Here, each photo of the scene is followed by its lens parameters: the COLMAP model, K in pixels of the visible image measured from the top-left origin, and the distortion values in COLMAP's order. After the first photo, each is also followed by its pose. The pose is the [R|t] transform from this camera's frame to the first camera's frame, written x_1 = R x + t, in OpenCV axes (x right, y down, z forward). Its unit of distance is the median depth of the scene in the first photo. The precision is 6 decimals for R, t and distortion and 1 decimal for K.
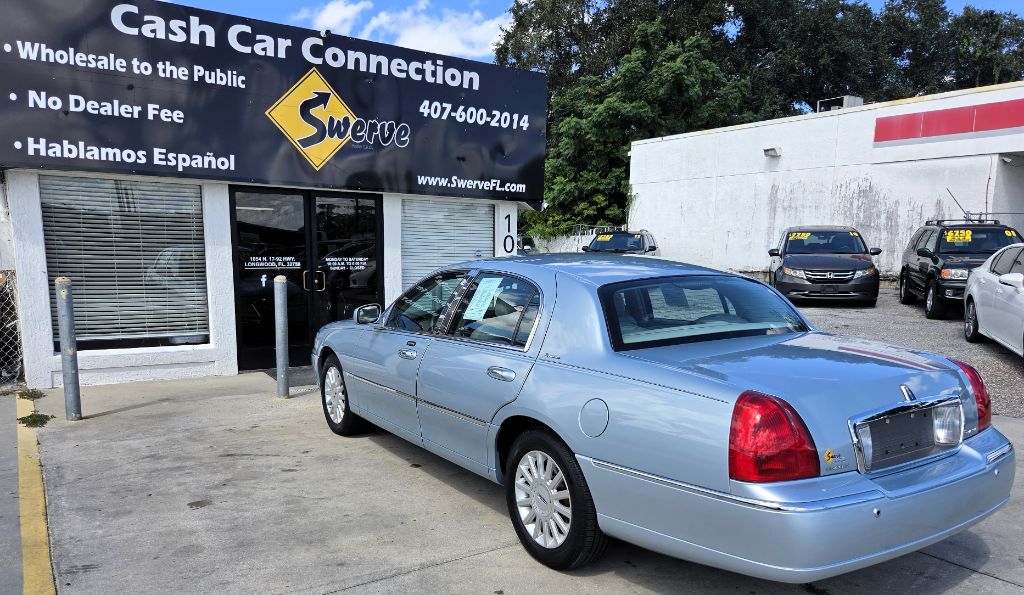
lens RADIAL K [[724.6, 0, 514.4], [0, 724.6, 358.4], [0, 0, 1]] dist [0.058509, -0.047534]
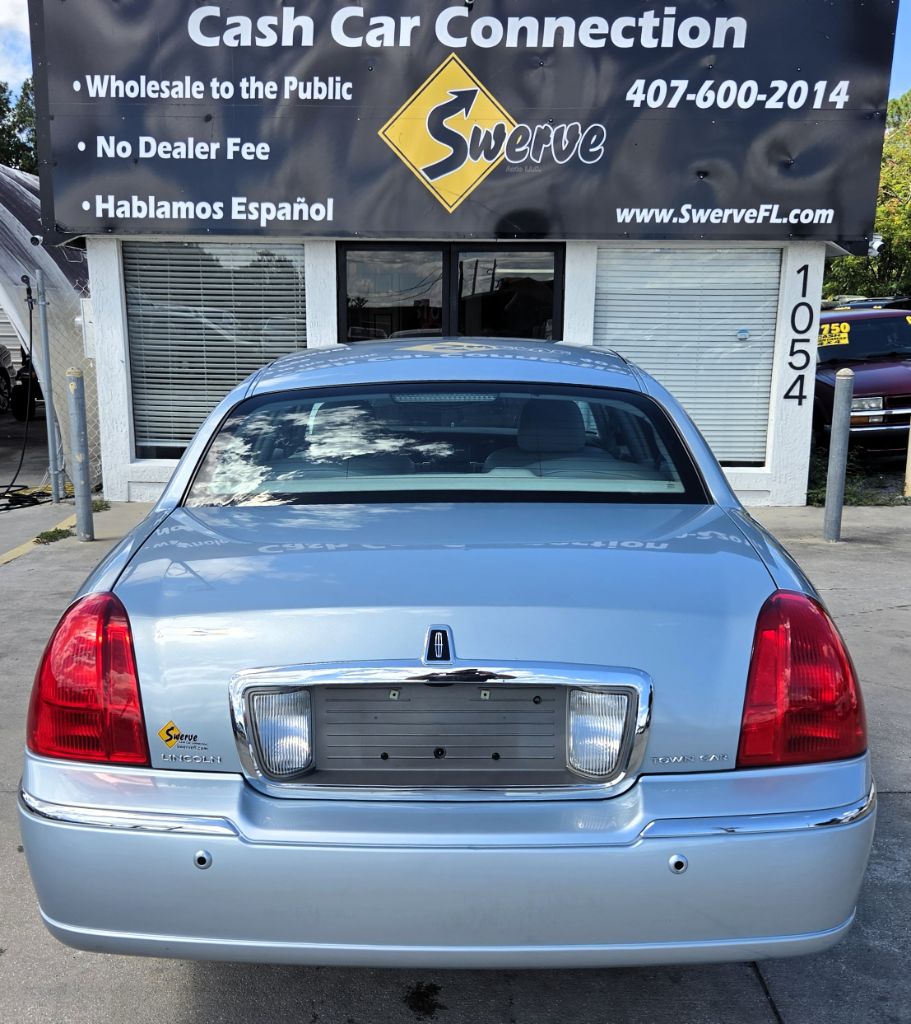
lens RADIAL K [[1122.8, 0, 431.9], [0, 1122.8, 567.6], [0, 0, 1]] dist [0.041088, 0.000000]
pose [[0.821699, 0.116407, -0.557907, 0.329095], [-0.080553, 0.992813, 0.088509, -0.023401], [0.564201, -0.027786, 0.825170, 0.126318]]
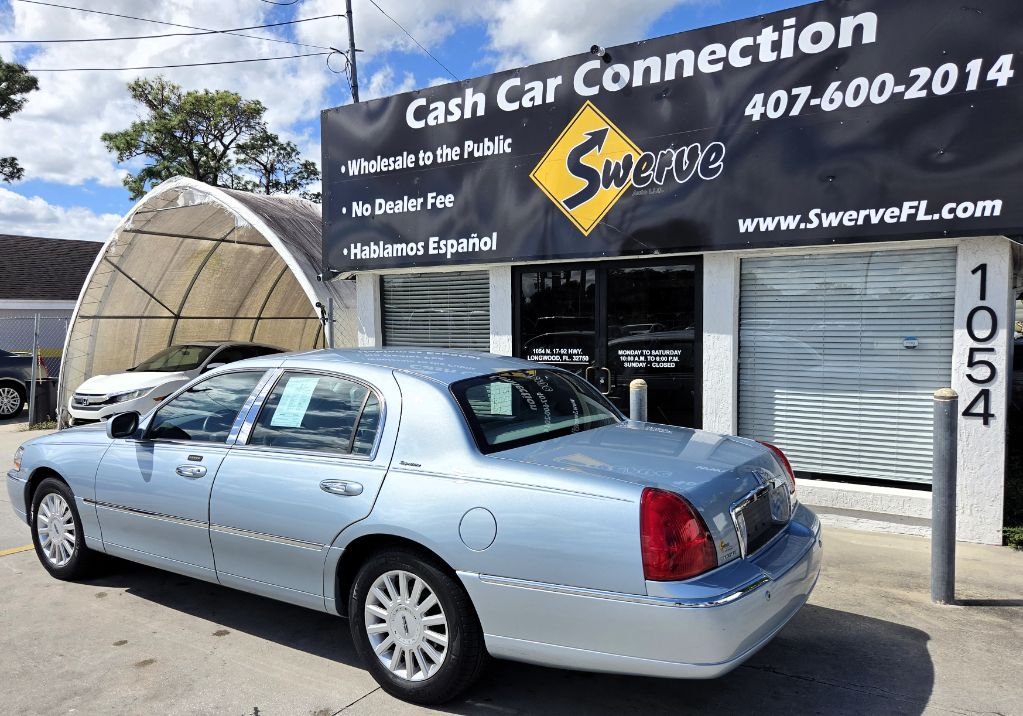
lens RADIAL K [[800.2, 0, 465.1], [0, 800.2, 378.2], [0, 0, 1]] dist [0.058132, -0.044265]
pose [[0.368225, 0.050257, -0.928377, 0.451367], [-0.122414, 0.992466, 0.005173, -0.100849], [0.921642, 0.111742, 0.371603, 0.592533]]
